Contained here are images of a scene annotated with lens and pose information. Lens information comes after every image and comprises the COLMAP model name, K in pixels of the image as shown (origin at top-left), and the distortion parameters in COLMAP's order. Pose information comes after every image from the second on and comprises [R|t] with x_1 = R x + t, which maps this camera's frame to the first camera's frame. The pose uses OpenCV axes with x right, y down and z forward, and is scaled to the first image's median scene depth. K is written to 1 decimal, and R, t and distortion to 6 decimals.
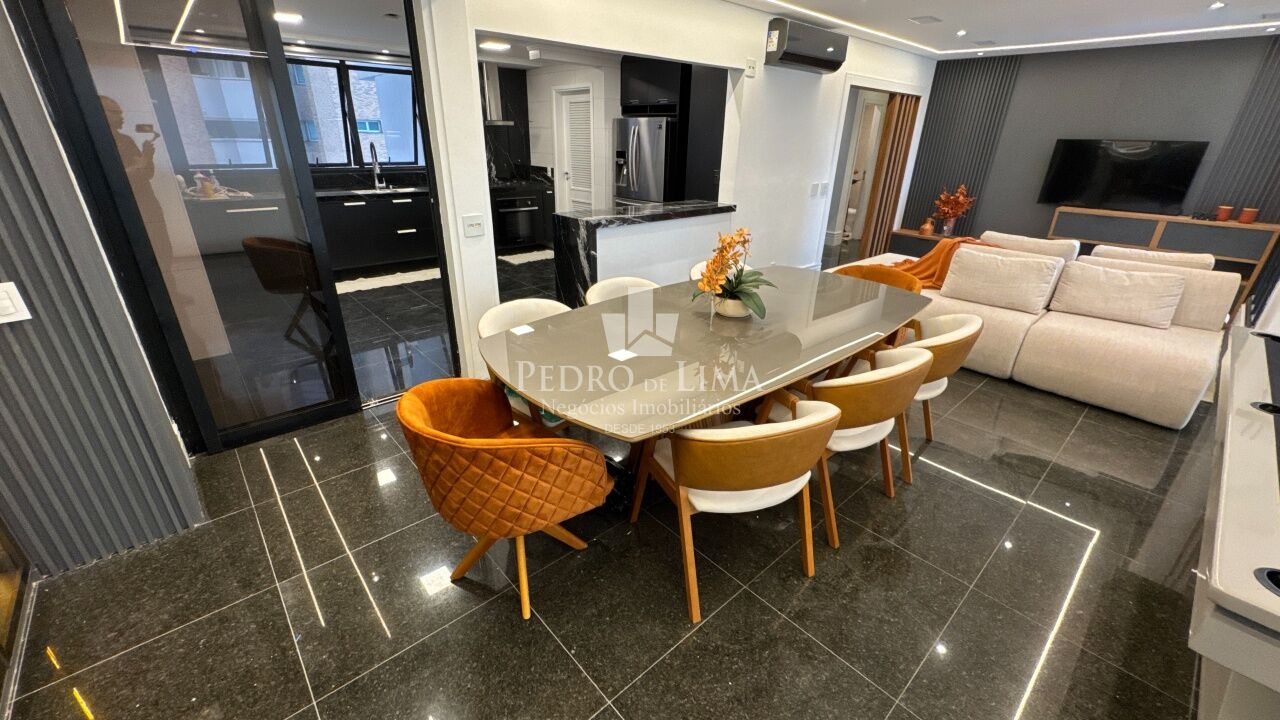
lens RADIAL K [[511.1, 0, 641.7], [0, 511.1, 360.0], [0, 0, 1]] dist [-0.003596, 0.000836]
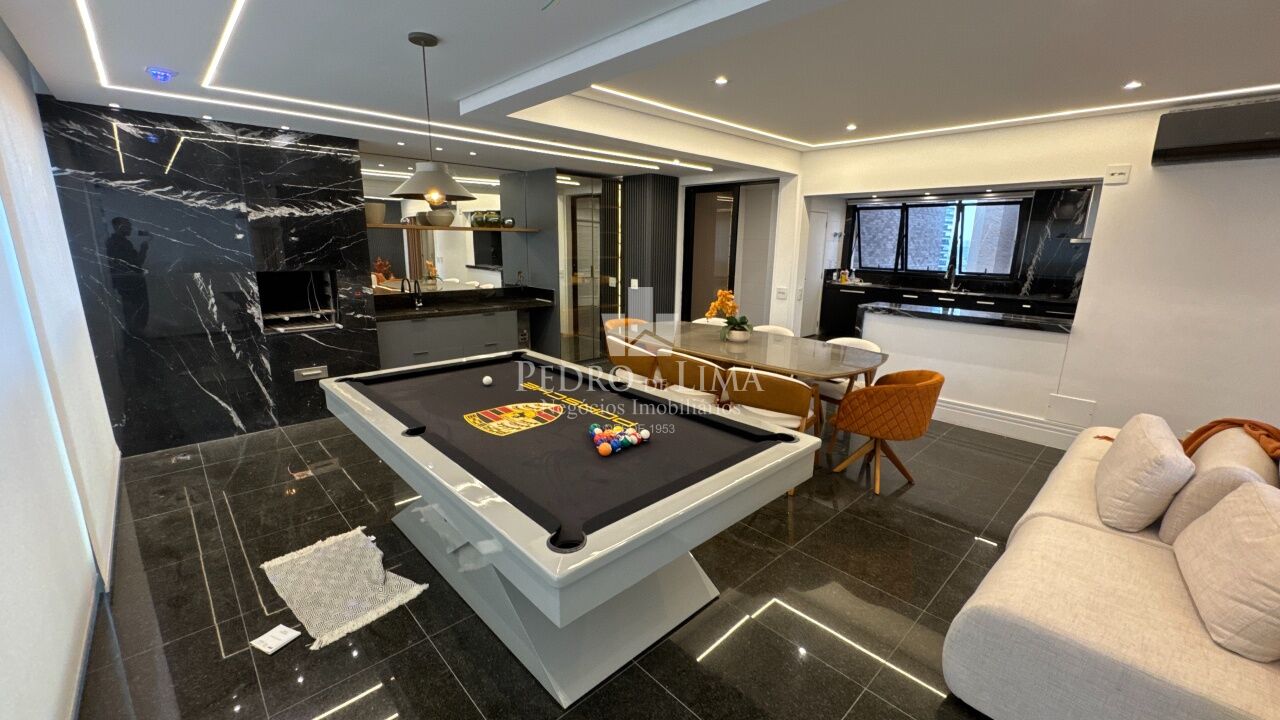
lens RADIAL K [[511.1, 0, 639.5], [0, 511.1, 359.6], [0, 0, 1]] dist [-0.003596, 0.000836]
pose [[0.020452, 0.206039, -0.978330, 0.926060], [-0.415056, 0.891978, 0.179176, -0.101282], [0.909566, 0.402397, 0.103761, 0.265895]]
